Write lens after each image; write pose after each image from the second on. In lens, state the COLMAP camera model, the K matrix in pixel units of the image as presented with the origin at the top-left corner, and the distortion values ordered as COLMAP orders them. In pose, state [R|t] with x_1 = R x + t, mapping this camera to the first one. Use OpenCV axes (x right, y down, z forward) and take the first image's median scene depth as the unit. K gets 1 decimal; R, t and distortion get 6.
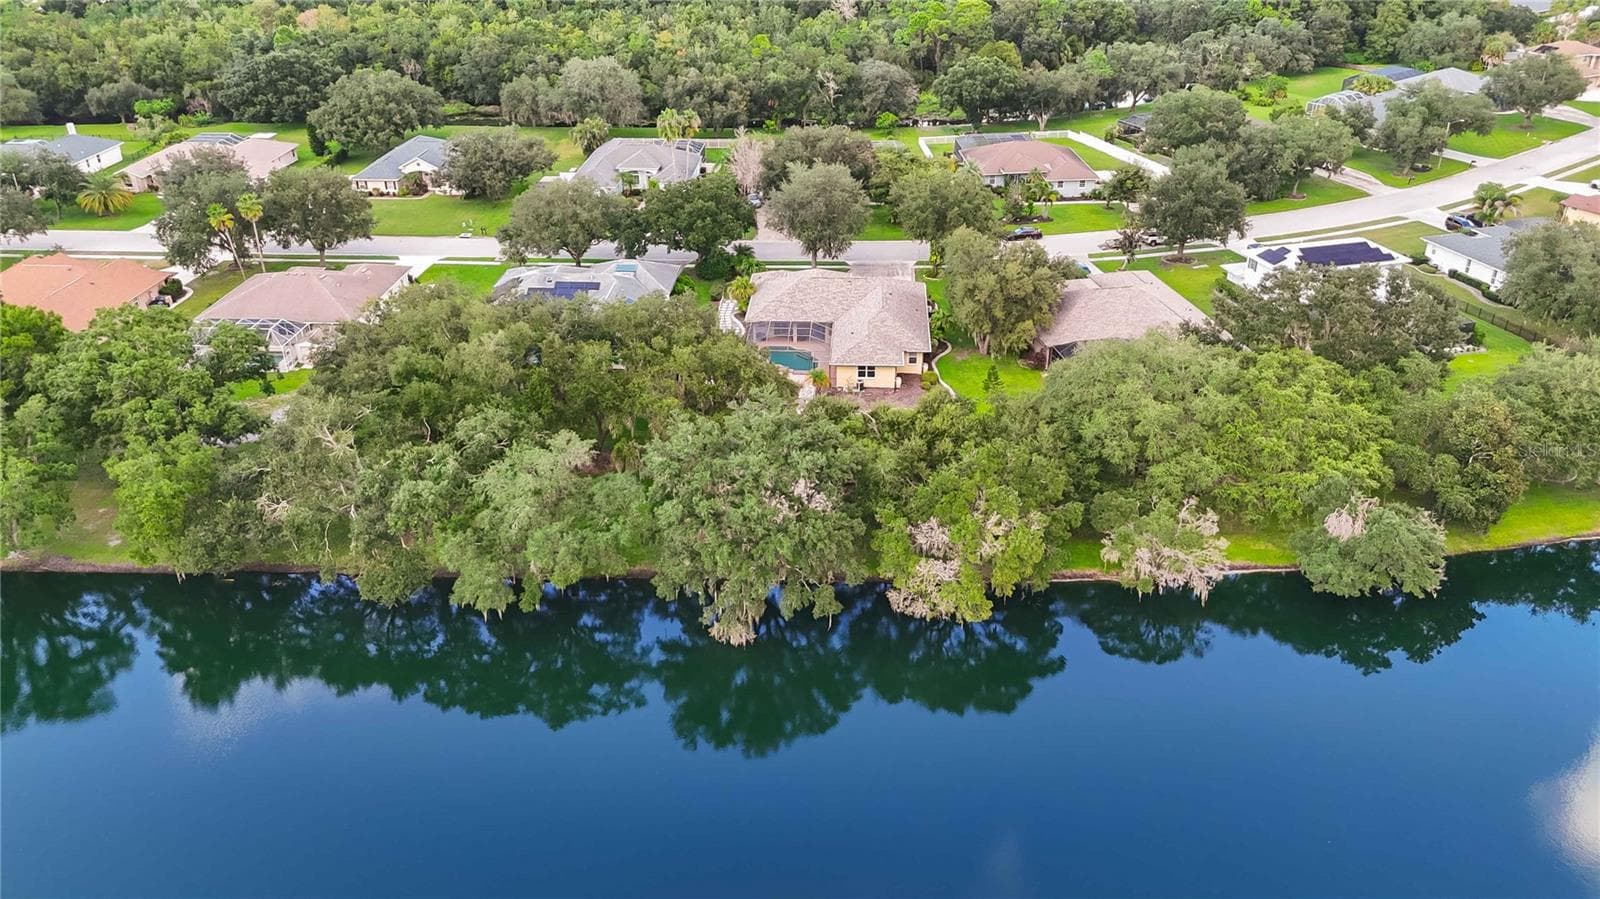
lens RADIAL K [[1183.9, 0, 800.0], [0, 1183.9, 449.5], [0, 0, 1]] dist [0.063065, -0.065319]
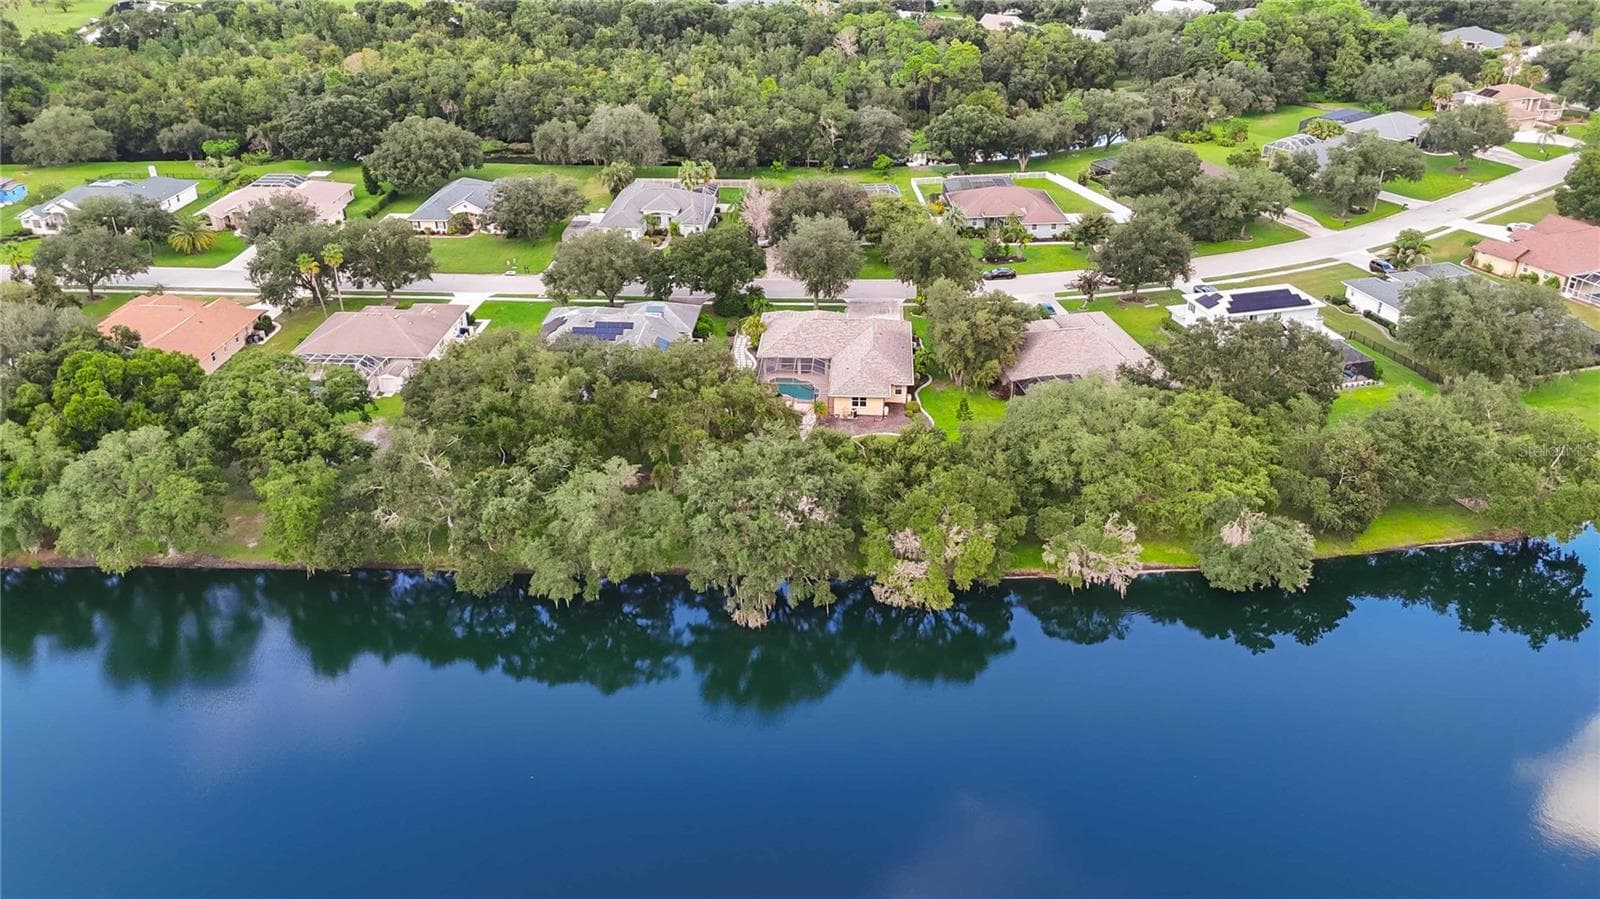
lens RADIAL K [[1183.9, 0, 800.0], [0, 1183.9, 449.5], [0, 0, 1]] dist [0.063065, -0.065319]
pose [[0.999992, 0.002859, -0.002923, 0.000103], [-0.002849, 0.999990, 0.003360, -0.019230], [0.002932, -0.003352, 0.999990, -0.170146]]
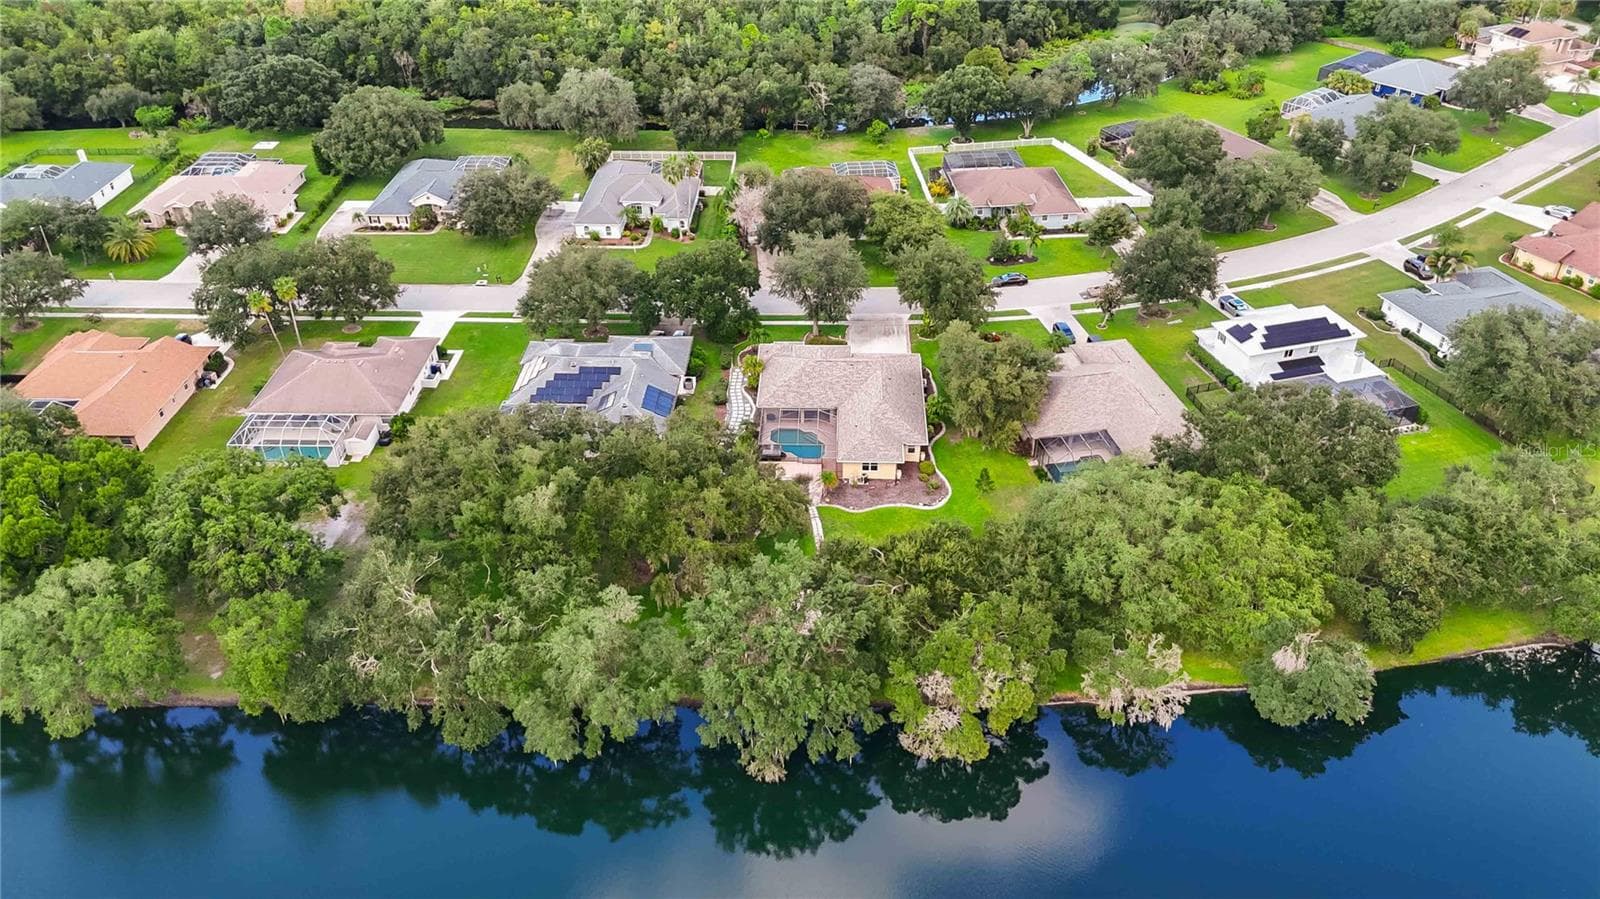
lens RADIAL K [[1183.9, 0, 800.0], [0, 1183.9, 449.5], [0, 0, 1]] dist [0.063065, -0.065319]
pose [[0.999733, -0.014046, 0.018368, -0.025916], [0.011910, 0.993676, 0.111651, -0.182486], [-0.019820, -0.111403, 0.993578, -0.081900]]
